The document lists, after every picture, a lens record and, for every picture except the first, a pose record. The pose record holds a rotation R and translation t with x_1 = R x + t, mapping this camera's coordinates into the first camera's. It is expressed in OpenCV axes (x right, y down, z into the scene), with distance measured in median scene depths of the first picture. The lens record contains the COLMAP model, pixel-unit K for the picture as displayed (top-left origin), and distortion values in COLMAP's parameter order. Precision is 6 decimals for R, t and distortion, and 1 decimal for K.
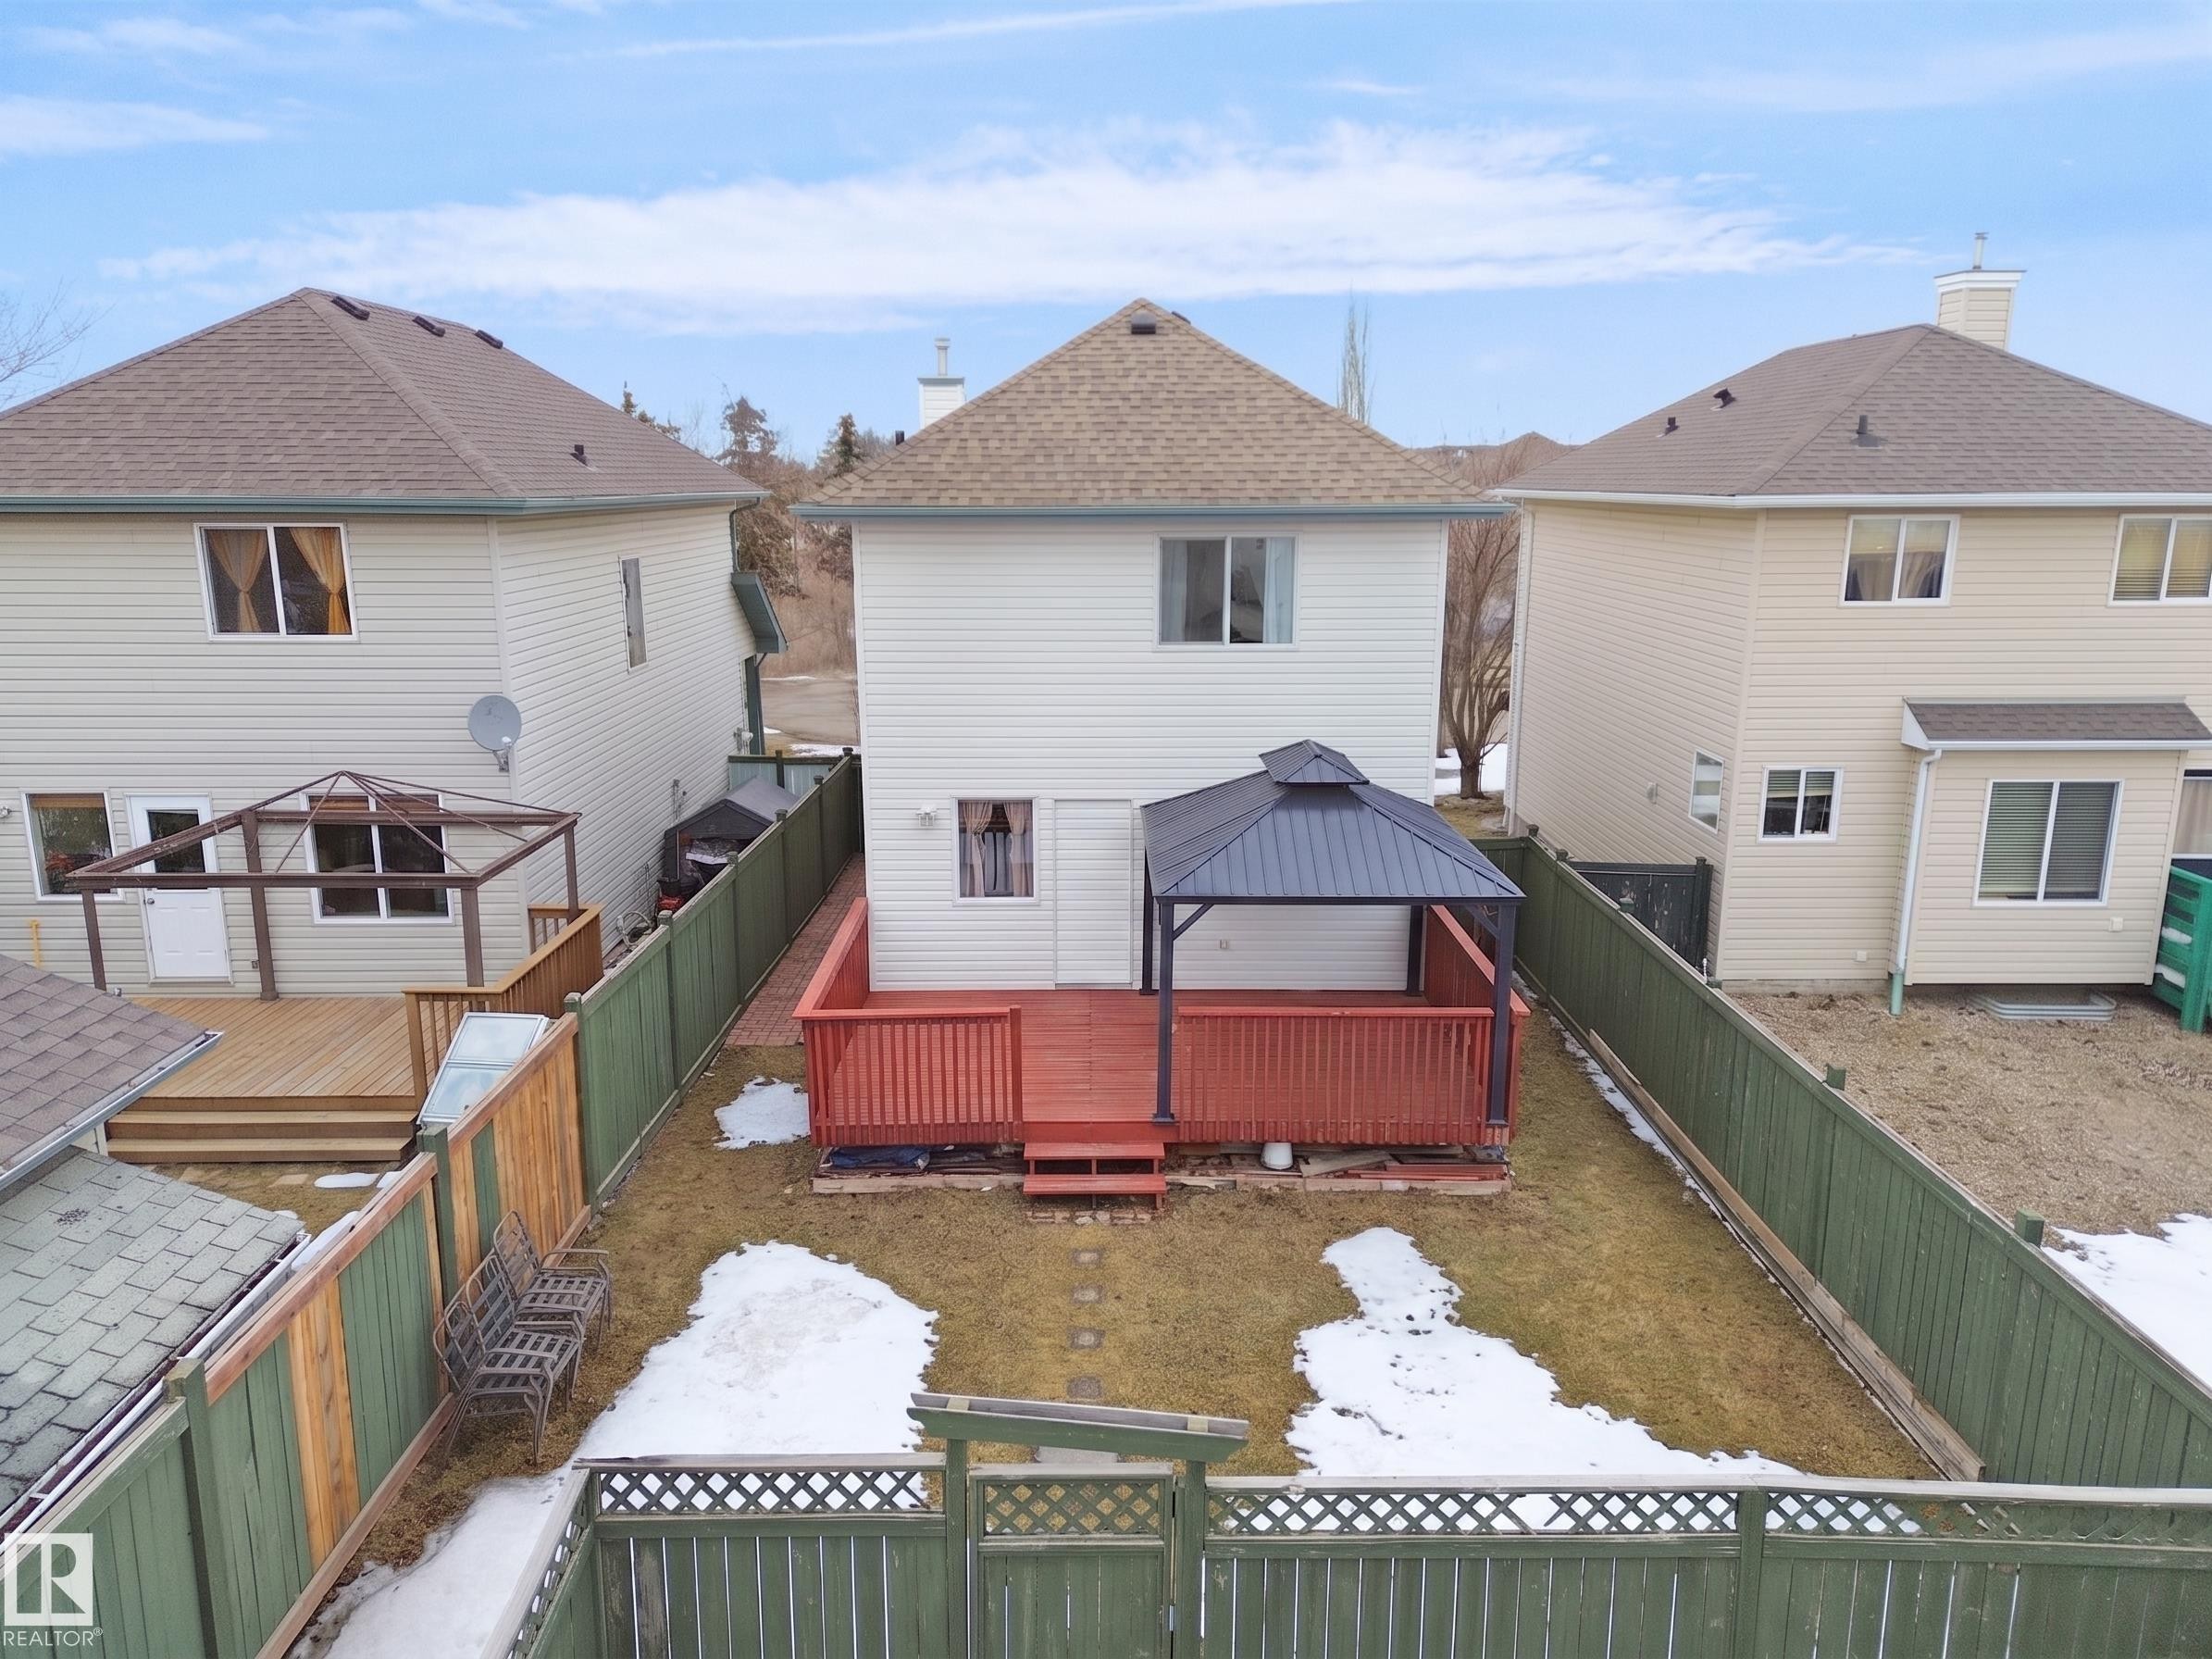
lens RADIAL K [[1561.9, 0, 1106.0], [0, 1561.9, 829.5], [0, 0, 1]] dist [0.067653, -0.059344]
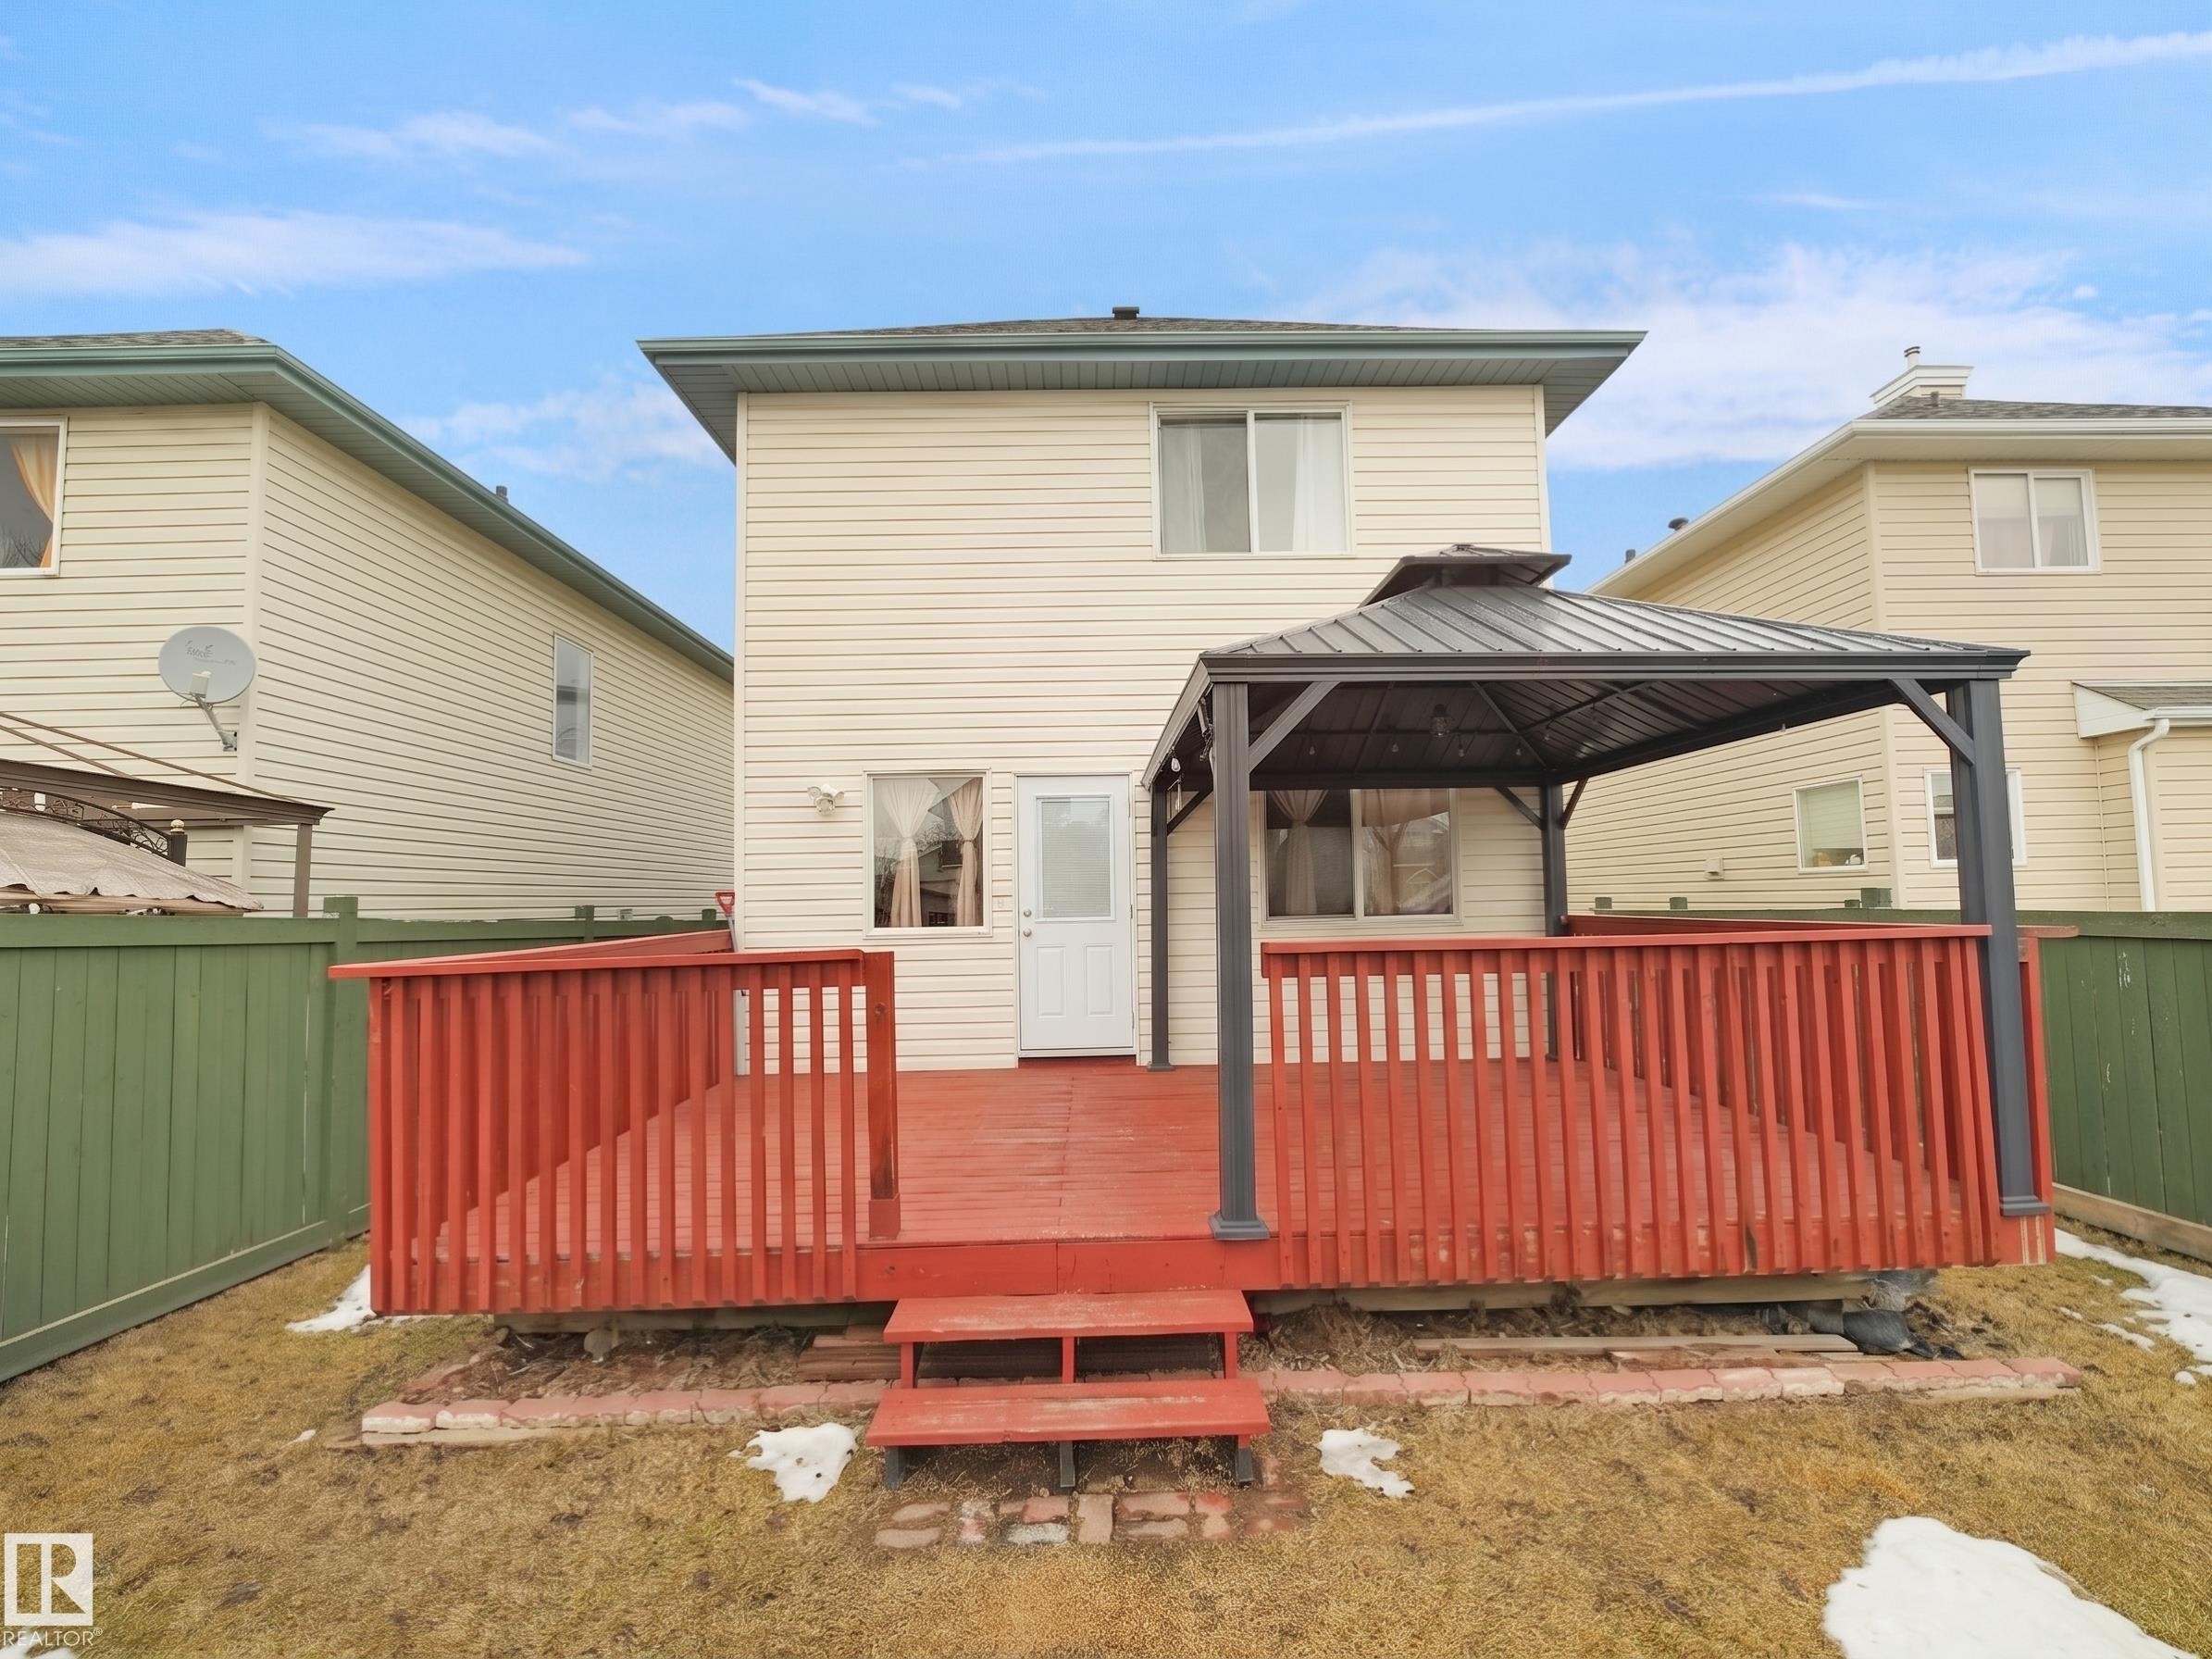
lens RADIAL K [[1000.8, 0, 1106.0], [0, 1000.8, 829.5], [0, 0, 1]] dist [-0.015852, 0.000208]
pose [[0.999717, -0.020230, 0.012514, 0.000954], [0.022893, 0.961173, -0.274995, 0.153476], [-0.006465, 0.275203, 0.961364, 0.708972]]
